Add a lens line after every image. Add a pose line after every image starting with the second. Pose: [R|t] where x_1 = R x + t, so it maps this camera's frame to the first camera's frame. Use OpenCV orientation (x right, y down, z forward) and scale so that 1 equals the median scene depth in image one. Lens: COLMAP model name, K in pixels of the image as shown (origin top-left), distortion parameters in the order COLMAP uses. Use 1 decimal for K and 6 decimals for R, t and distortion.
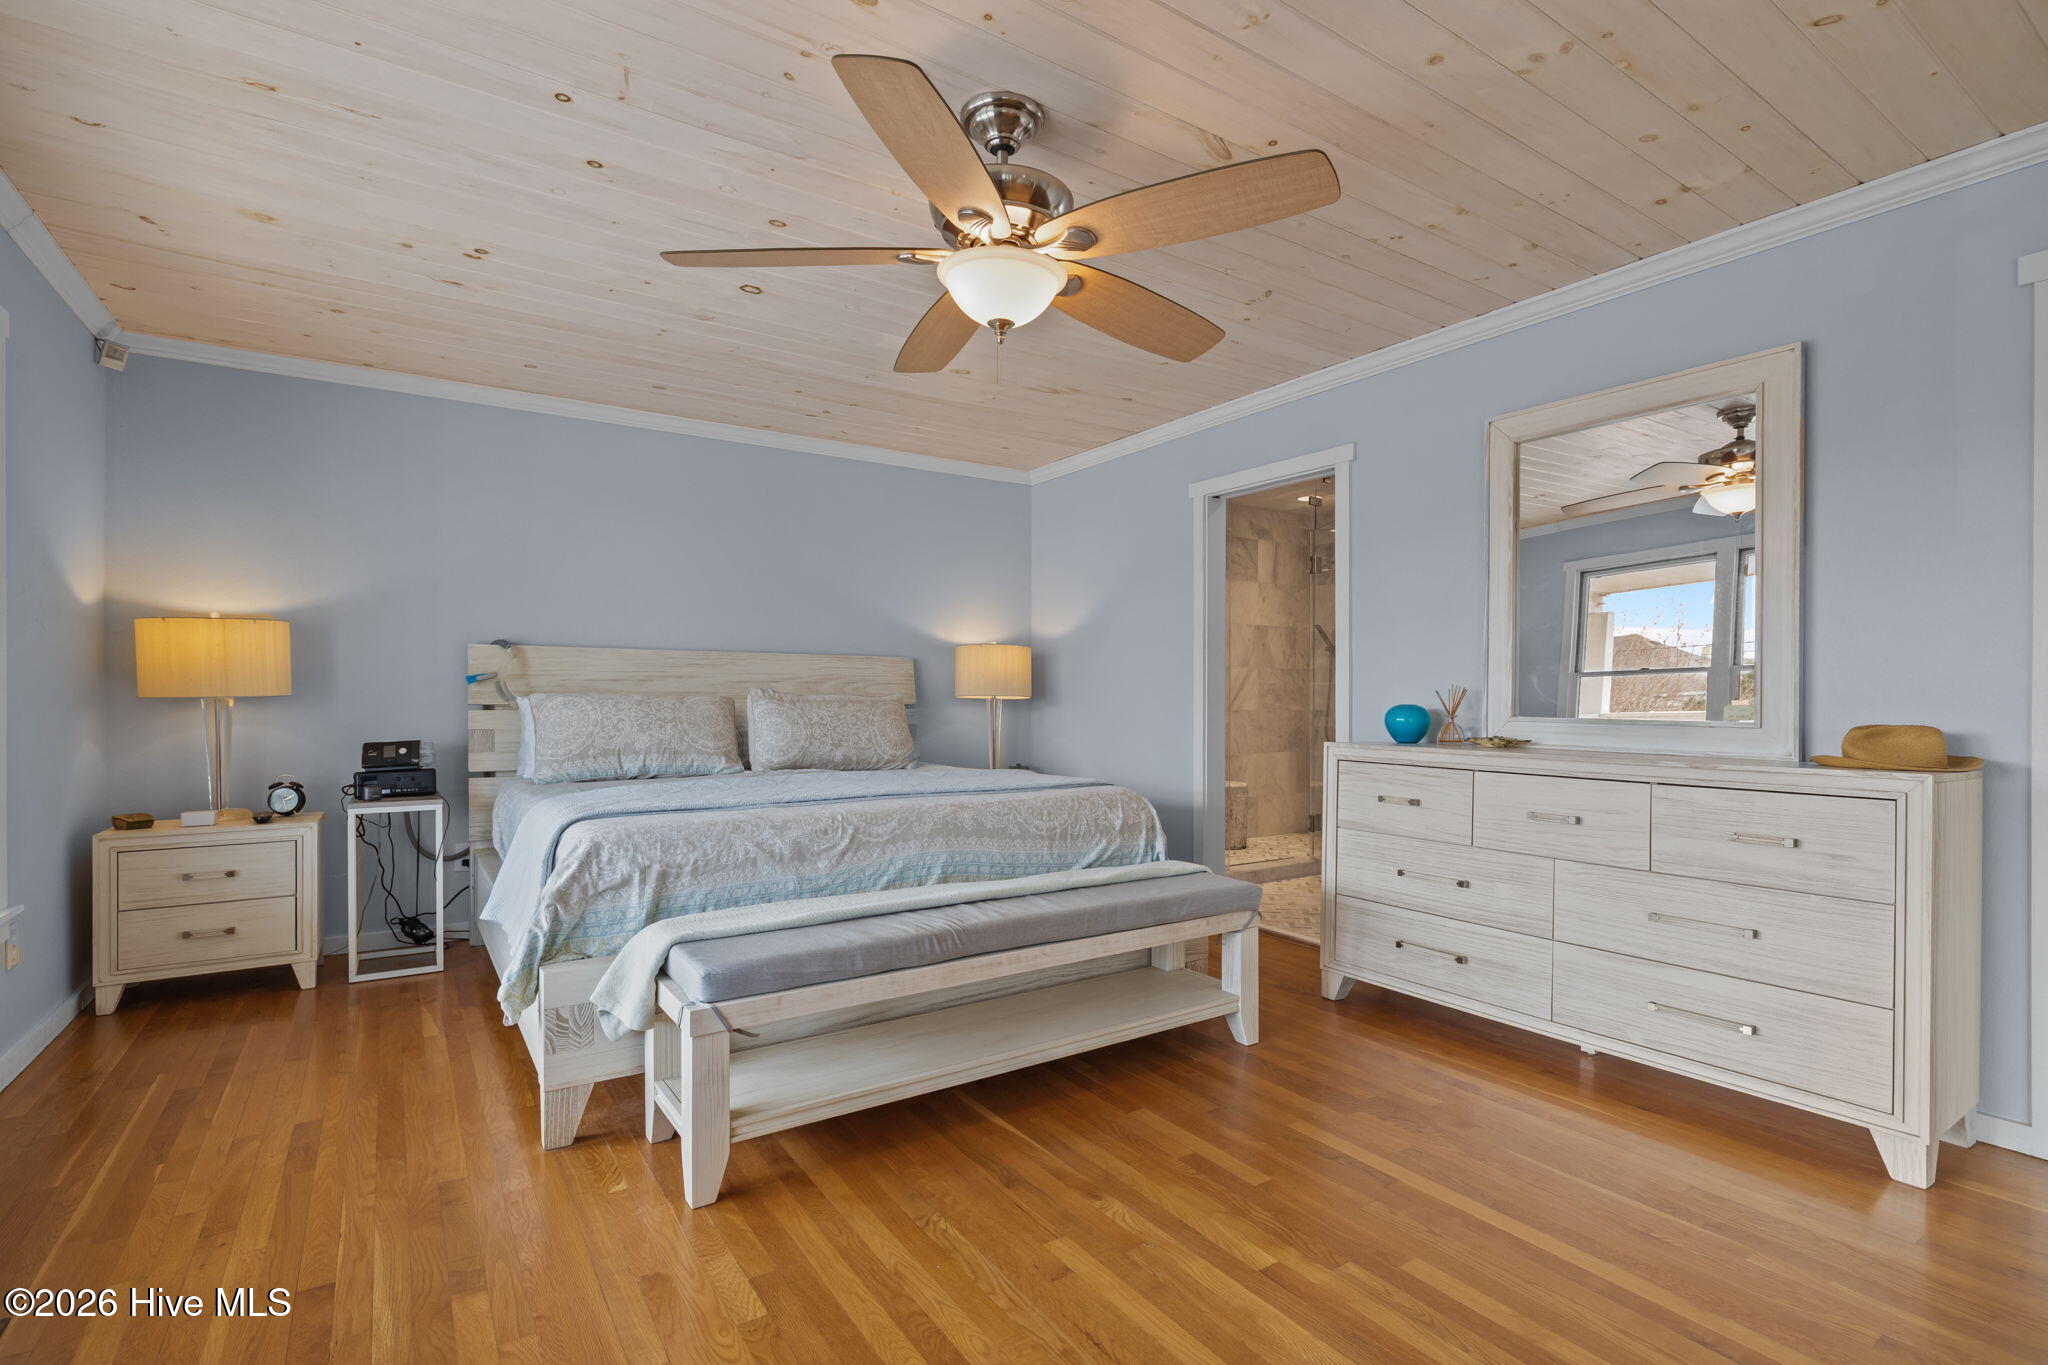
lens RADIAL K [[942.1, 0, 1075.1], [0, 942.1, 696.8], [0, 0, 1]] dist [-0.001556, 0.000022]
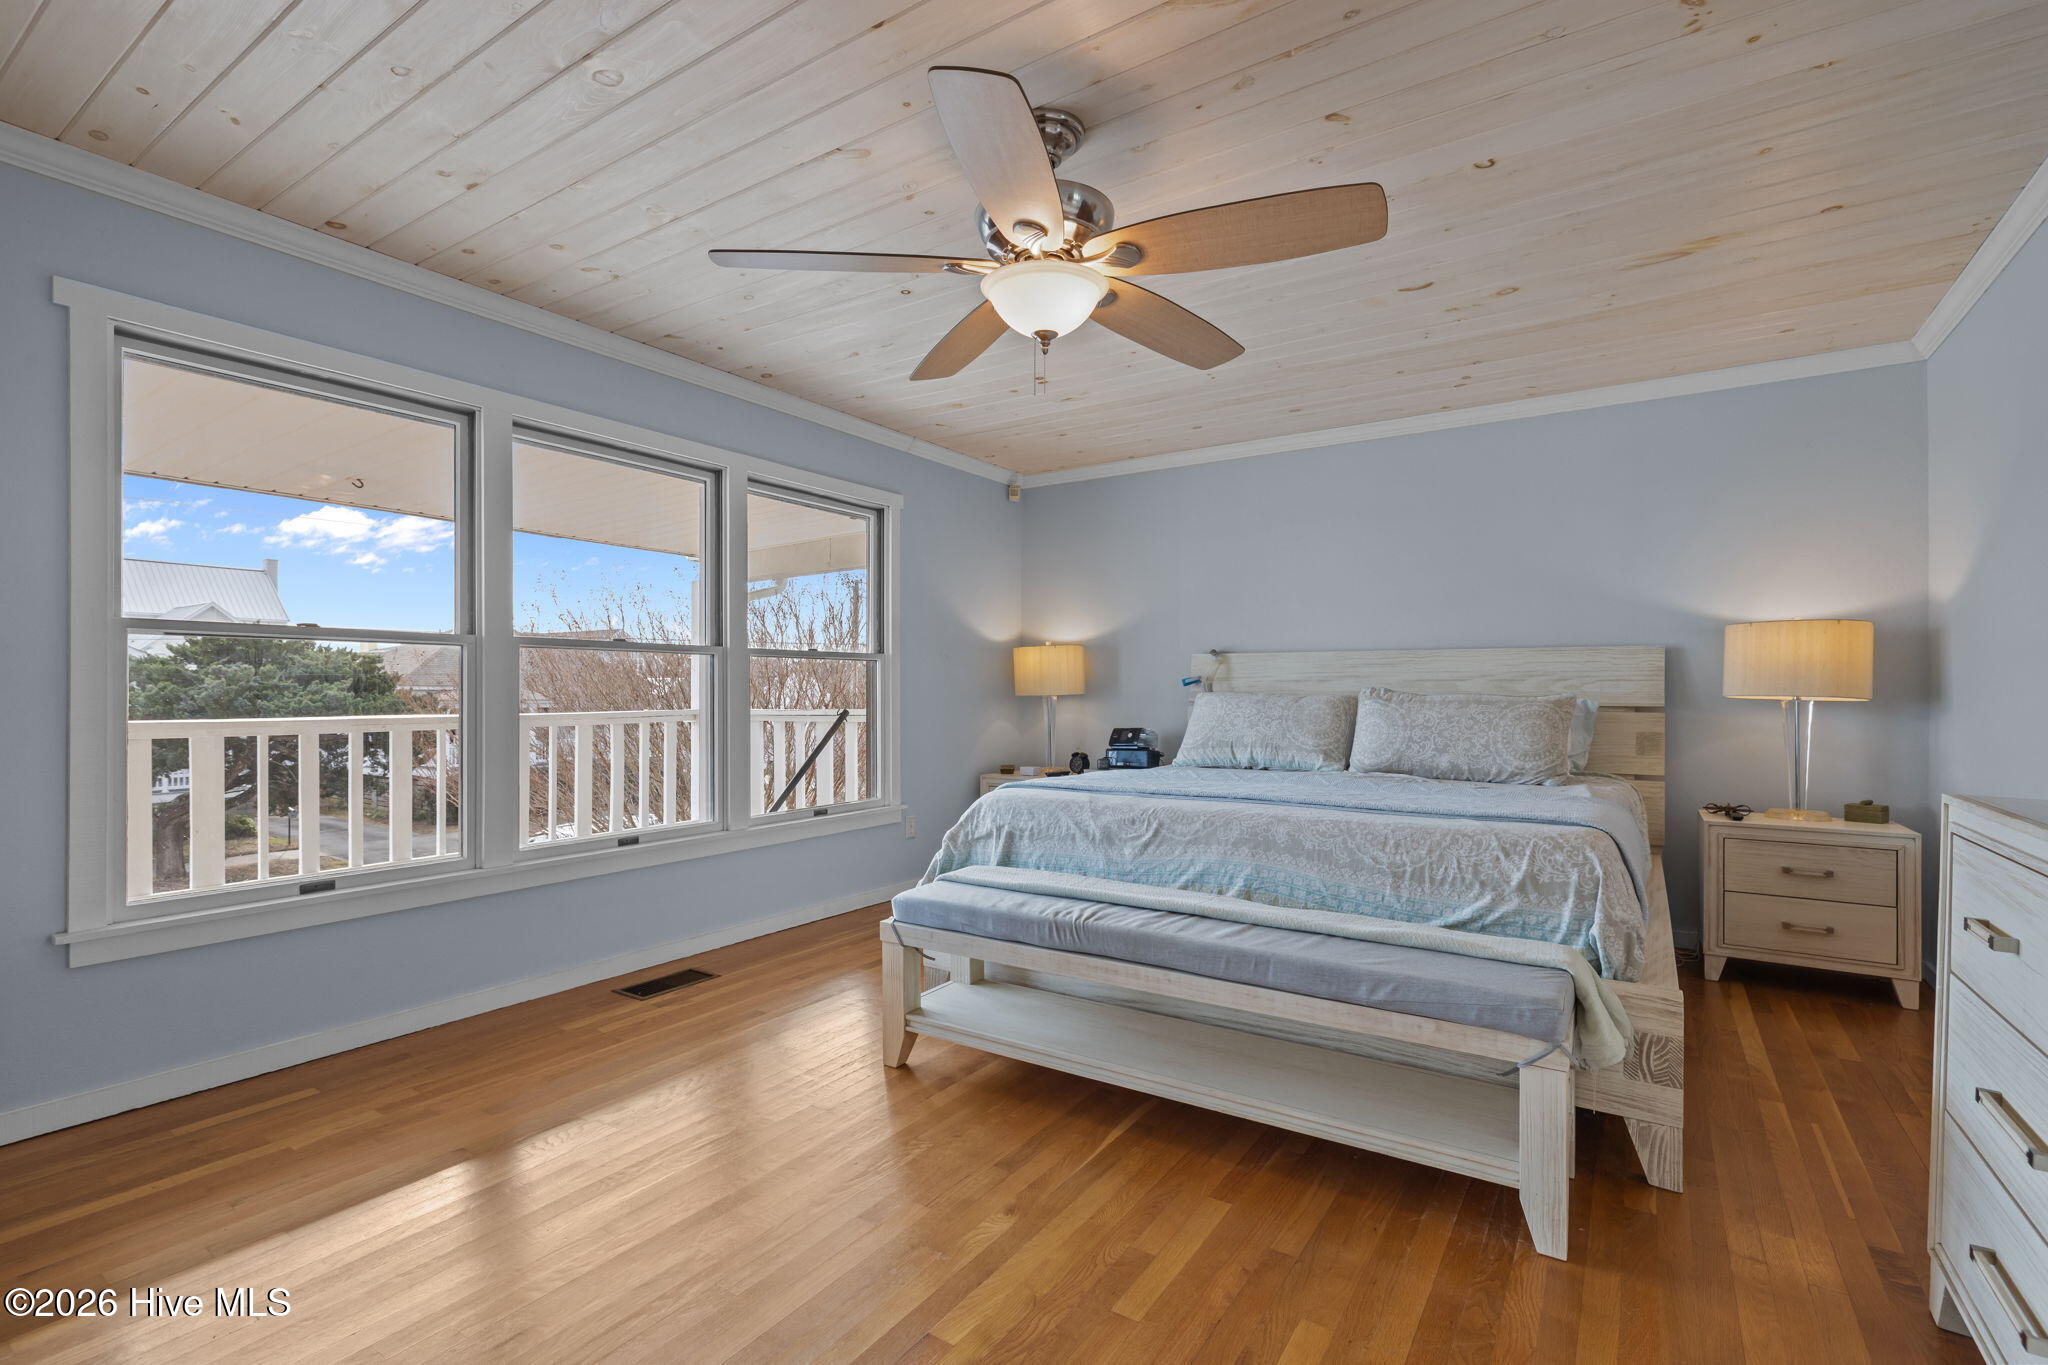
lens RADIAL K [[942.1, 0, 1031.4], [0, 942.1, 692.6], [0, 0, 1]] dist [-0.001556, 0.000022]
pose [[0.374865, -0.000674, -0.927079, 0.626135], [-0.001347, 0.999998, -0.001272, -0.003396], [0.927078, 0.001725, 0.374864, 0.438246]]
